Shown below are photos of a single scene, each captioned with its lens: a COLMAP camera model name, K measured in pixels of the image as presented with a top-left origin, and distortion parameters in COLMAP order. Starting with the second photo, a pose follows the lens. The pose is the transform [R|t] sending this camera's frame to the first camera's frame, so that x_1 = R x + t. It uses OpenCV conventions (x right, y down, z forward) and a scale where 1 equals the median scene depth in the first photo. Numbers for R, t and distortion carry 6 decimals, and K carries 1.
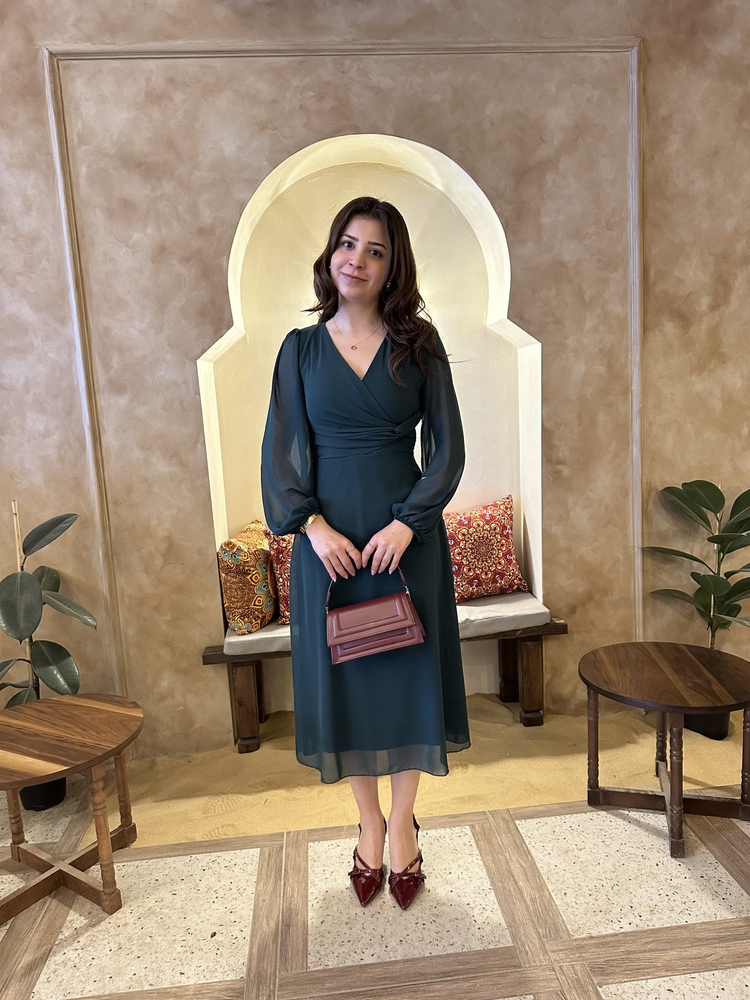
lens RADIAL K [[709.2, 0, 377.6], [0, 709.2, 499.6], [0, 0, 1]] dist [0.016648, -0.029251]
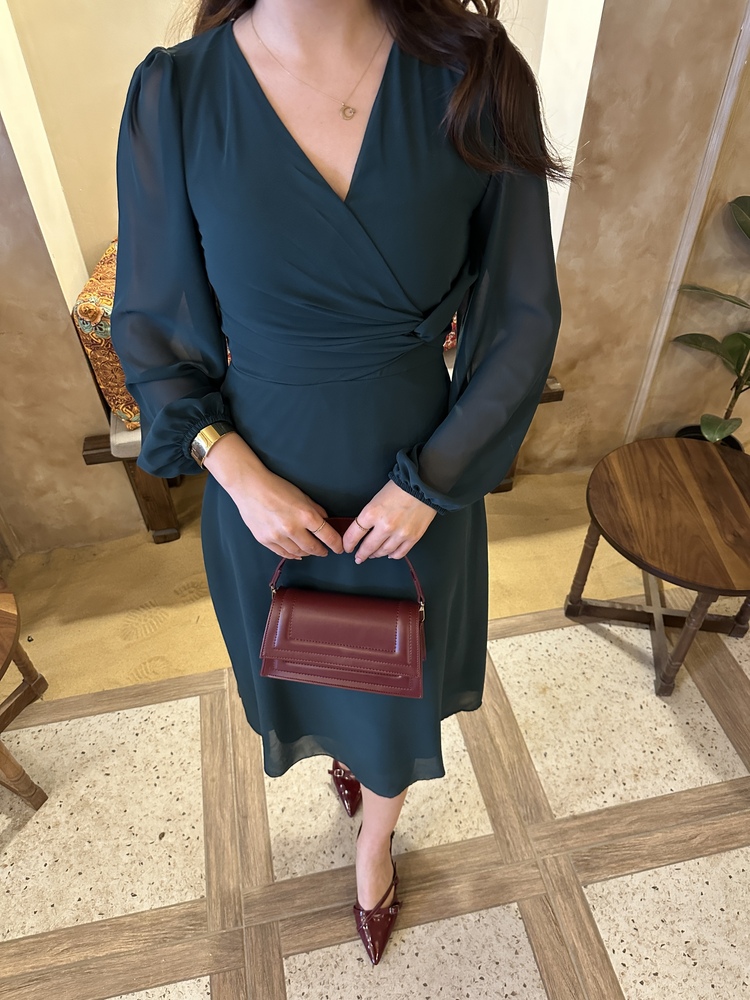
lens RADIAL K [[709.2, 0, 372.4], [0, 709.2, 502.4], [0, 0, 1]] dist [0.016648, -0.029251]
pose [[0.992747, -0.046497, 0.110862, -0.034856], [-0.027176, 0.811507, 0.583710, -0.184408], [-0.117106, -0.582489, 0.804358, 0.358111]]
